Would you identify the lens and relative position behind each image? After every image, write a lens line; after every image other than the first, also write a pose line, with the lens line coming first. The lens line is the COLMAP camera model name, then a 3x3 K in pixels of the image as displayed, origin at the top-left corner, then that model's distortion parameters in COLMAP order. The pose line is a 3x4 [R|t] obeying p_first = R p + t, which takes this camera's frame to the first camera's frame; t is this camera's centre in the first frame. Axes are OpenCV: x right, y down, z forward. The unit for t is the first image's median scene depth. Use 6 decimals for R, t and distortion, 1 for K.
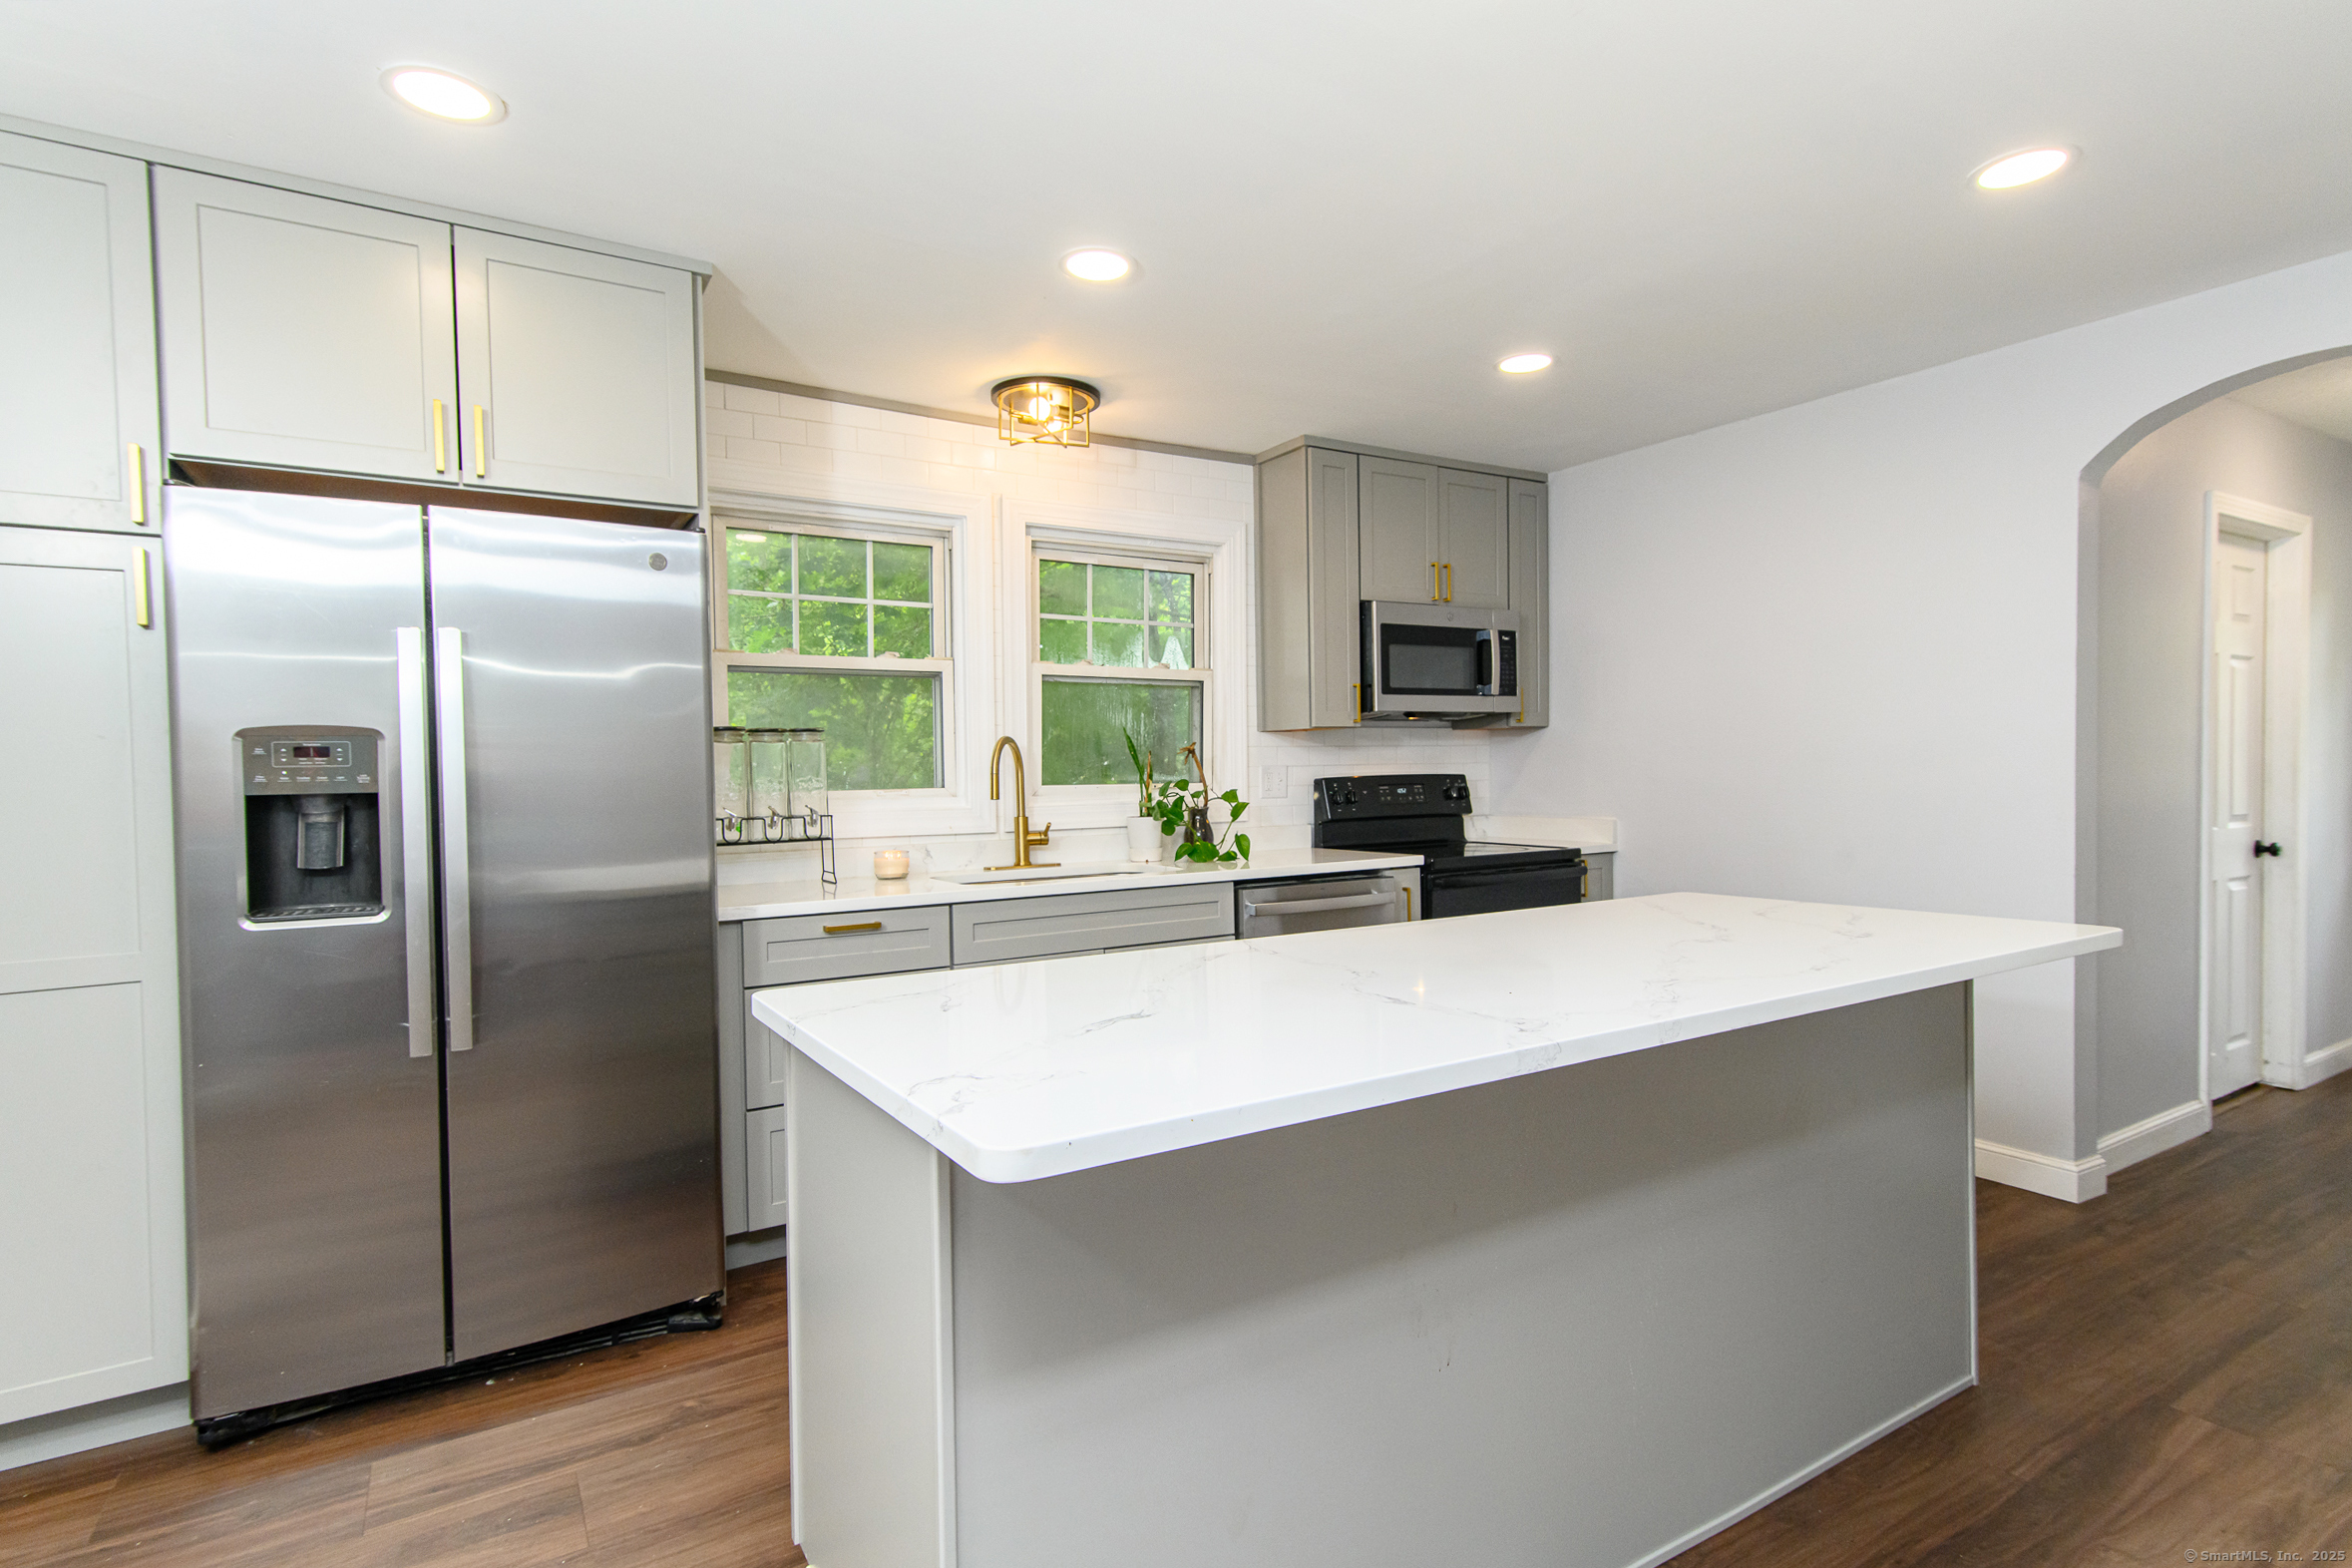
lens RADIAL K [[1162.6, 0, 1175.5], [0, 1162.6, 792.4], [0, 0, 1]] dist [0.014183, -0.000403]
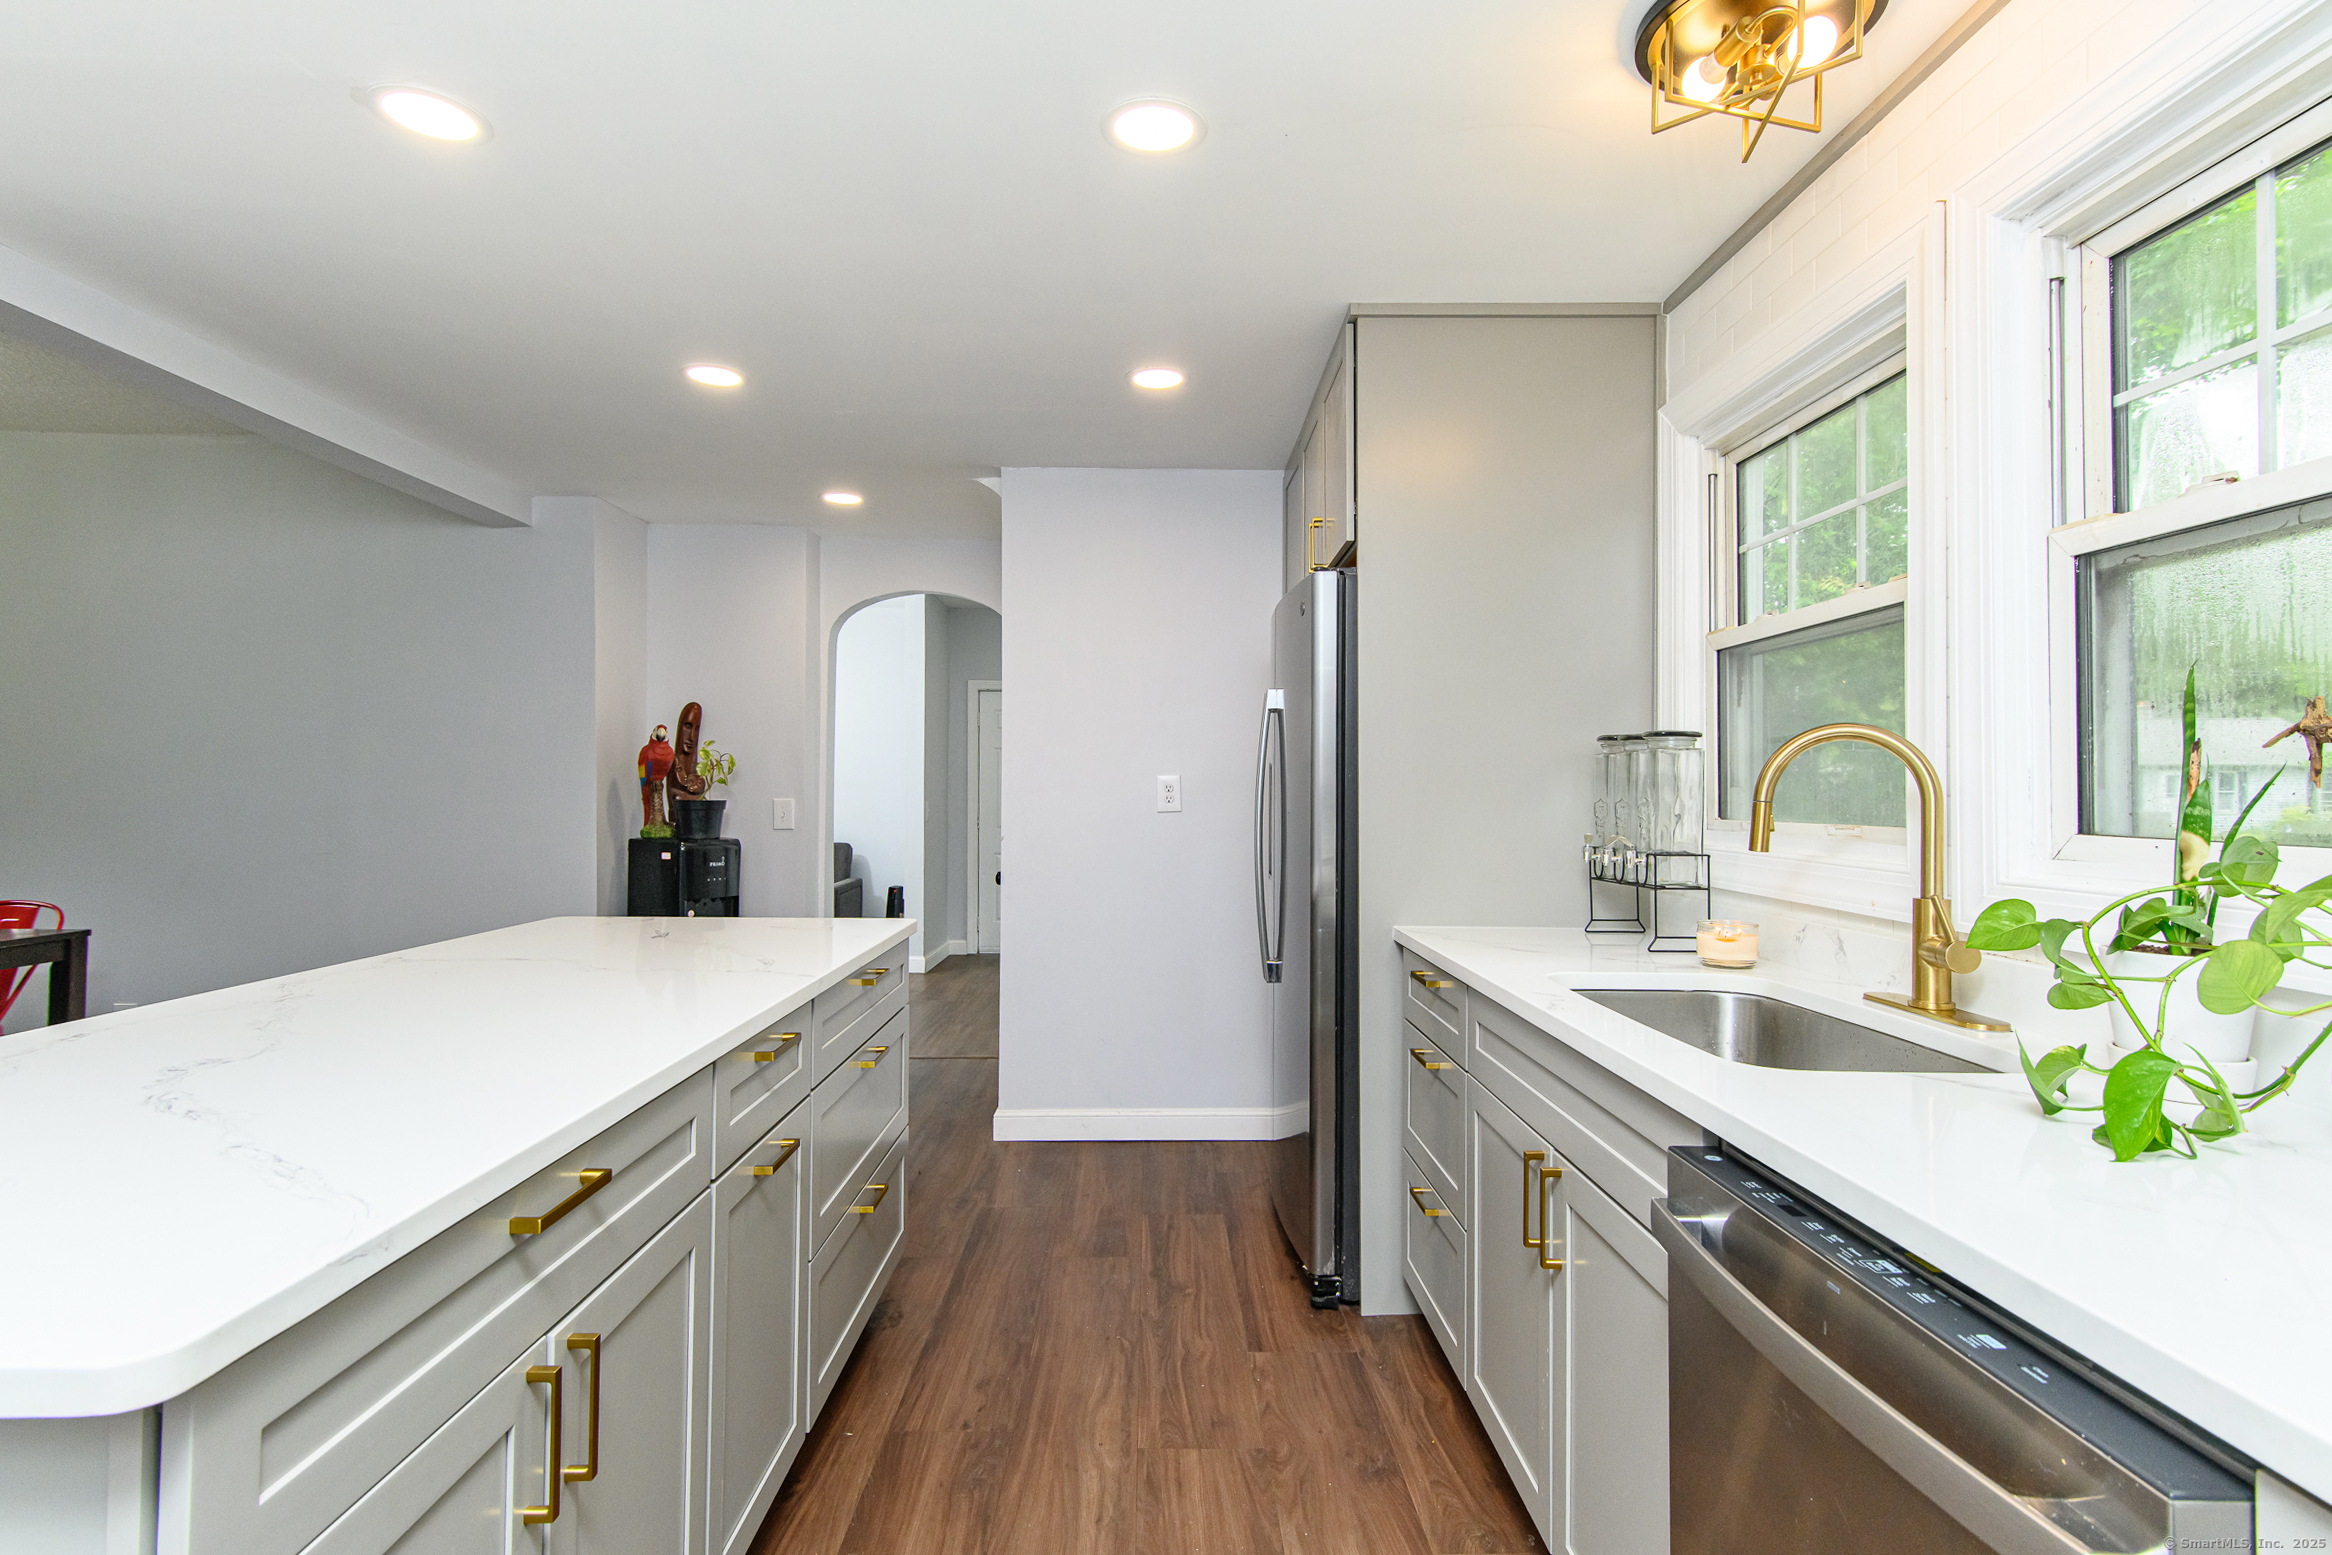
lens RADIAL K [[1152.7, 0, 1165.5], [0, 1152.7, 785.8], [0, 0, 1]] dist [0.014183, -0.000403]
pose [[-0.517575, 0.007937, -0.855601, 0.404175], [-0.014863, 0.999723, 0.018265, -0.026842], [0.855509, 0.022170, -0.517313, 0.985631]]
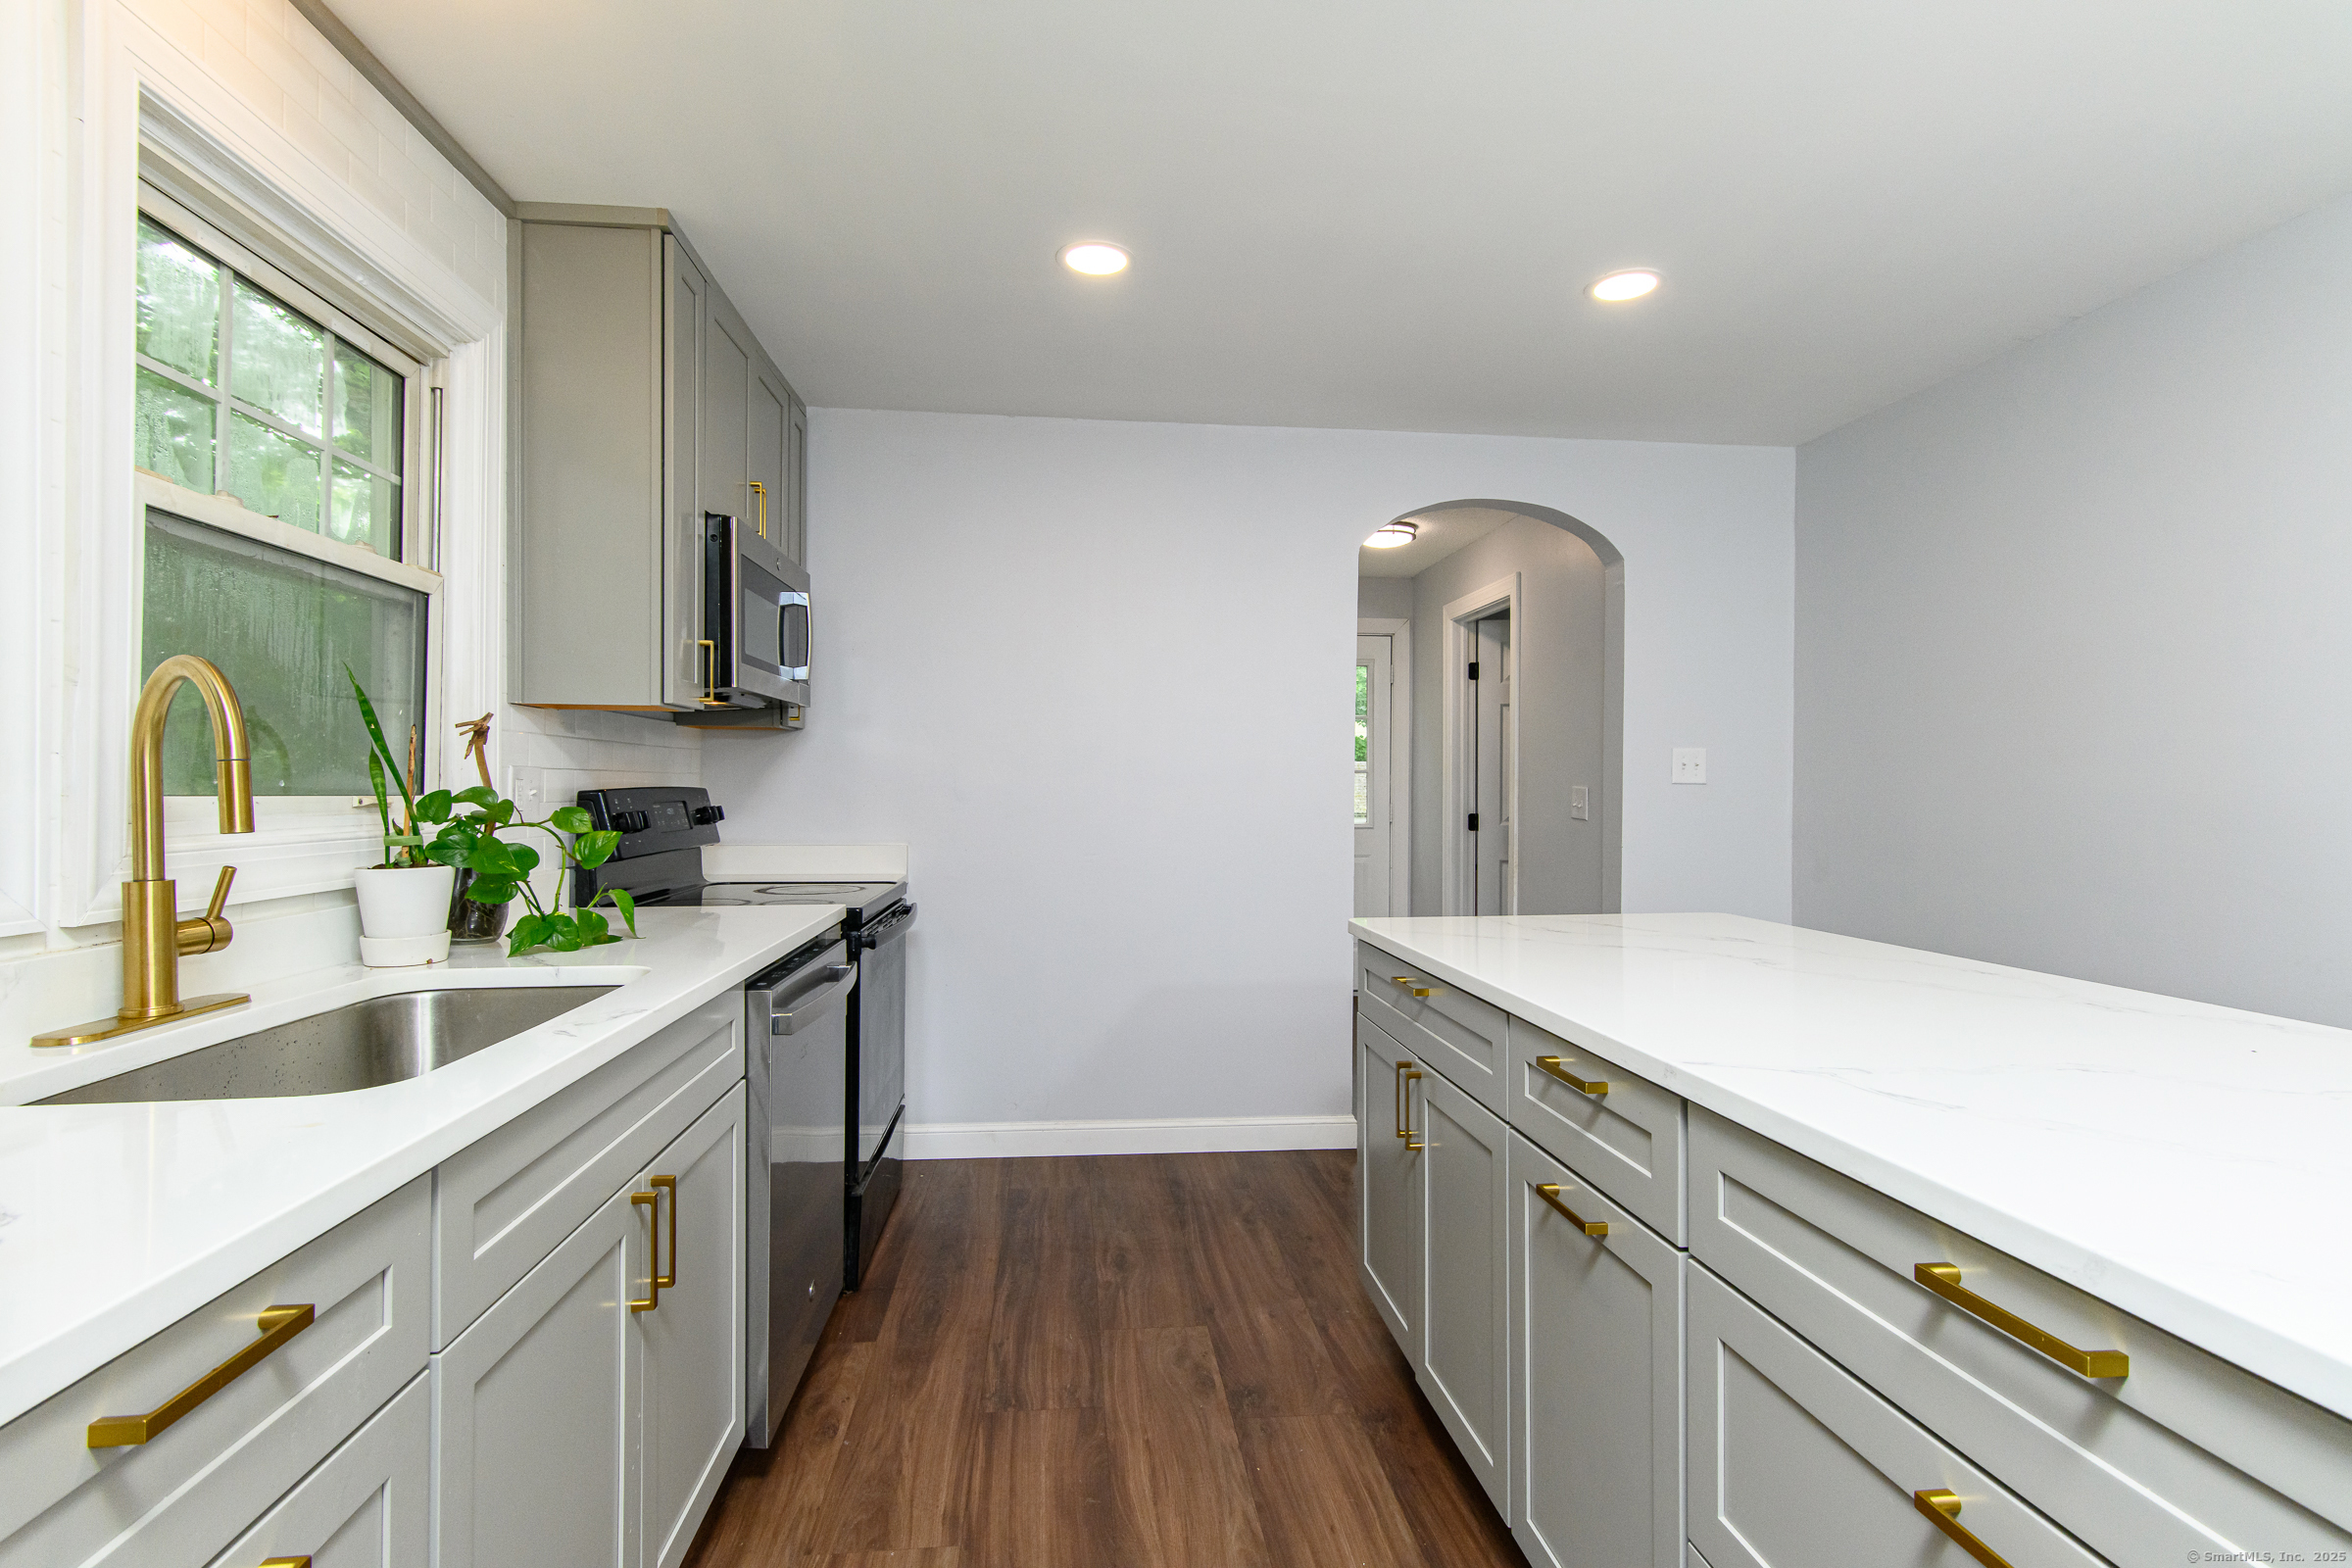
lens RADIAL K [[1128.5, 0, 1177.9], [0, 1128.5, 791.1], [0, 0, 1]] dist [0.014186, -0.000701]
pose [[0.439403, 0.014216, 0.898178, -0.314409], [0.006909, 0.999792, -0.019204, 0.001831], [-0.898264, 0.014644, 0.439213, 0.559765]]
